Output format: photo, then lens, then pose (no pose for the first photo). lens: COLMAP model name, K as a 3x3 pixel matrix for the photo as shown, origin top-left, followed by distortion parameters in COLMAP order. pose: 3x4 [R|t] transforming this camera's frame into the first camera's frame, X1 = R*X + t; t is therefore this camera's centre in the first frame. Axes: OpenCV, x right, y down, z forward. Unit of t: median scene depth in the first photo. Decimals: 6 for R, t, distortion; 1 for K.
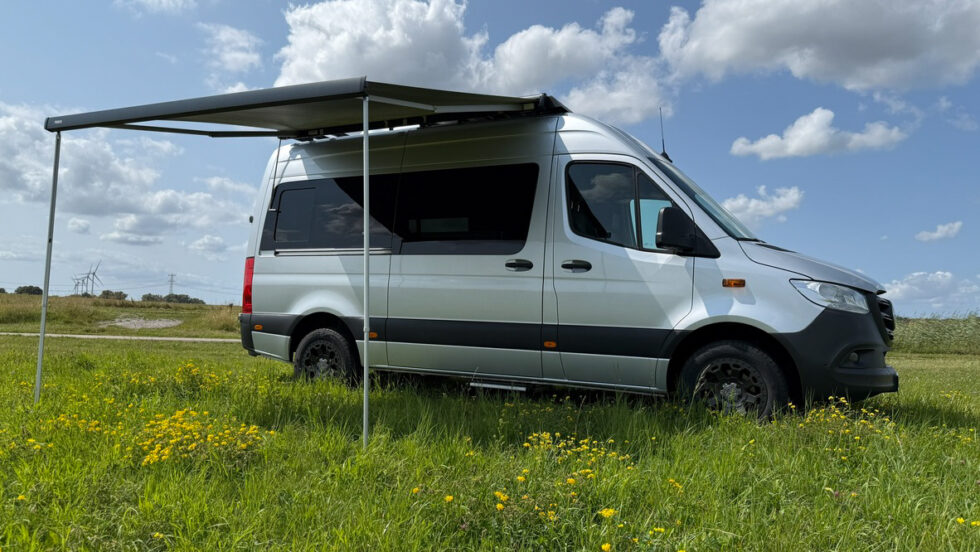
lens RADIAL K [[686.5, 0, 491.3], [0, 686.5, 271.5], [0, 0, 1]] dist [0.135986, -0.289510]
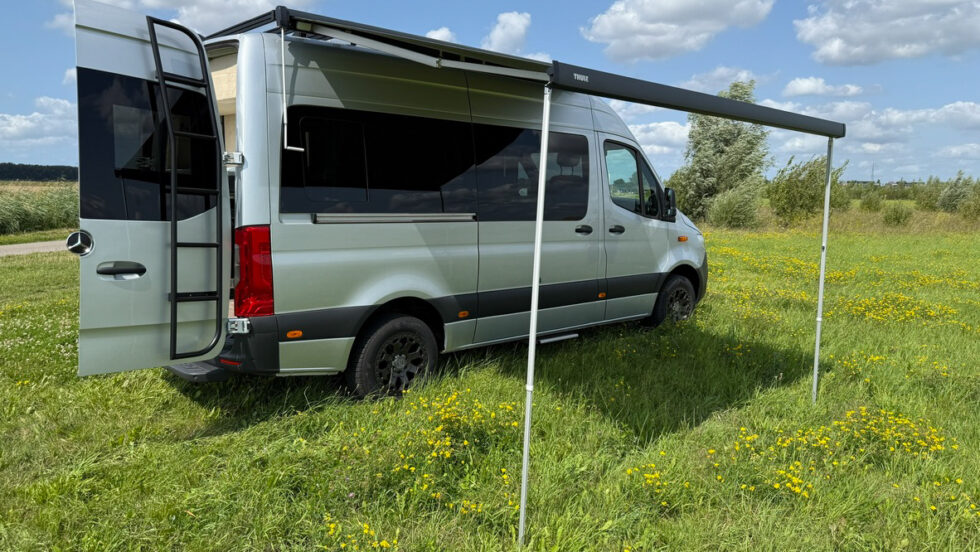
lens RADIAL K [[681.0, 0, 500.3], [0, 681.0, 271.6], [0, 0, 1]] dist [0.112160, -0.171488]
pose [[0.331267, -0.137321, 0.933491, -1.045310], [-0.072064, 0.982781, 0.170145, -0.121508], [-0.940781, -0.123634, 0.315667, 0.753231]]
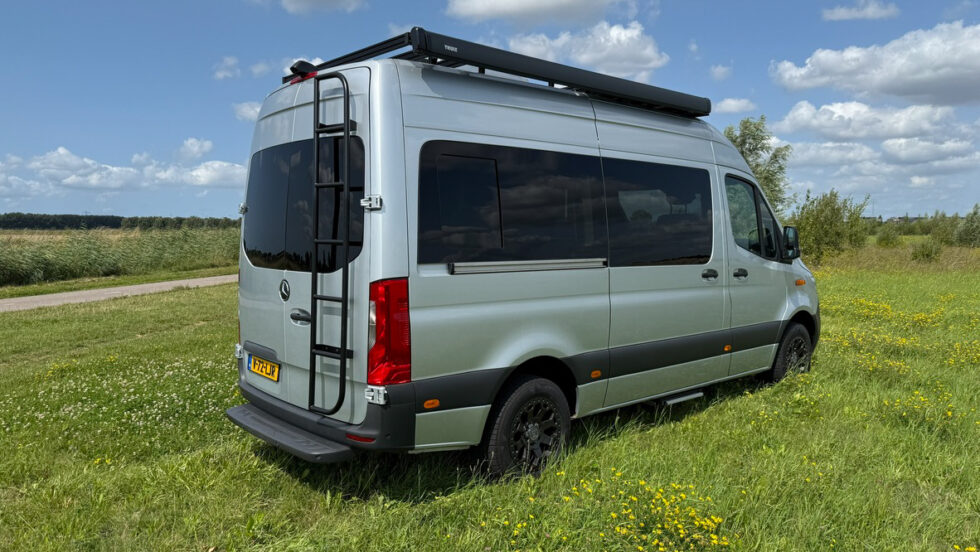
lens RADIAL K [[680.7, 0, 481.8], [0, 680.7, 278.4], [0, 0, 1]] dist [0.093539, -0.108903]
pose [[0.354180, -0.095041, 0.930335, -0.993102], [-0.054790, 0.991005, 0.122097, -0.106815], [-0.933571, -0.094218, 0.345786, 0.946330]]
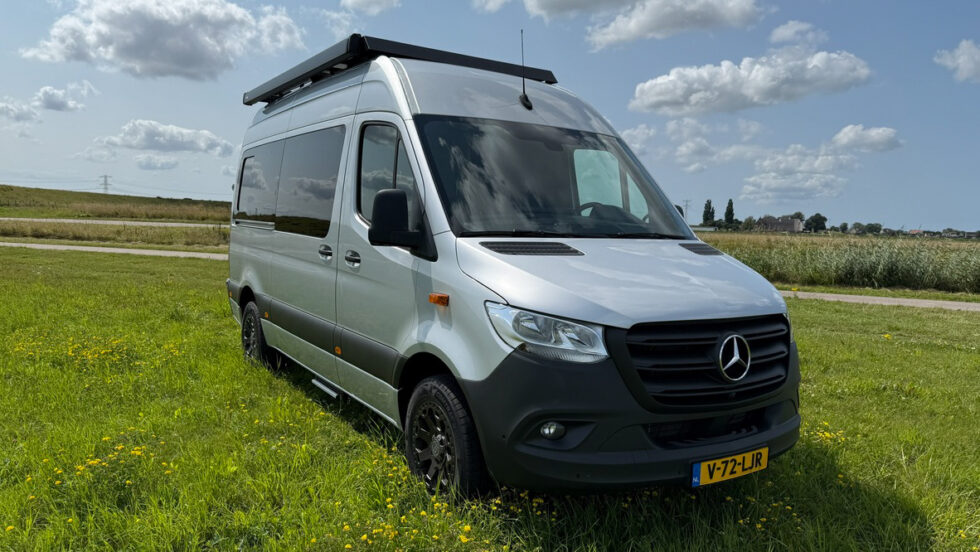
lens RADIAL K [[718.7, 0, 490.0], [0, 718.7, 276.0], [0, 0, 1]] dist [0.003401, -0.072791]
pose [[0.866726, 0.036556, -0.497444, 0.640037], [0.027736, 0.992235, 0.121243, -0.079632], [0.498013, -0.118881, 0.858982, 0.338053]]
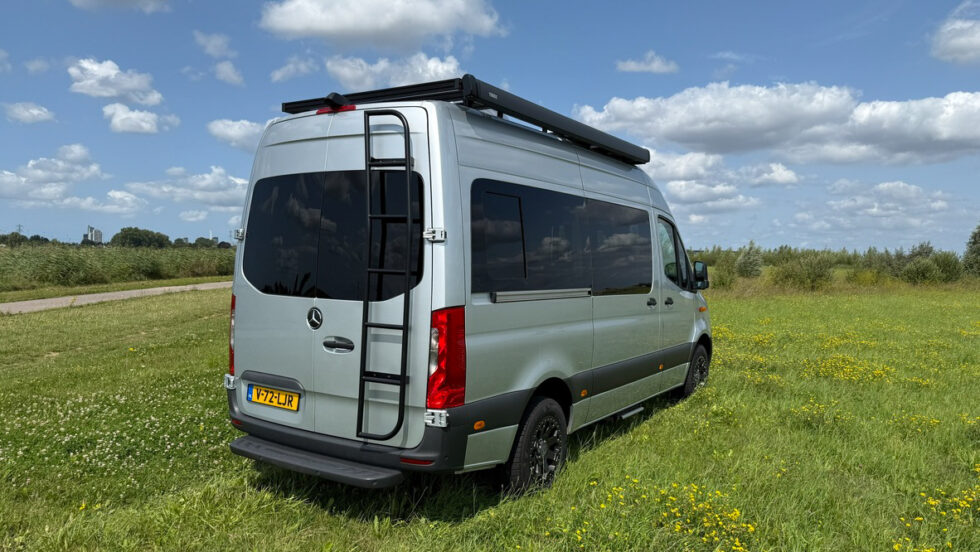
lens RADIAL K [[680.7, 0, 481.8], [0, 680.7, 278.4], [0, 0, 1]] dist [0.093539, -0.108903]
pose [[0.102711, -0.059263, 0.992944, -1.094875], [-0.086725, 0.993889, 0.068290, -0.101030], [-0.990923, -0.093127, 0.096944, 1.152818]]
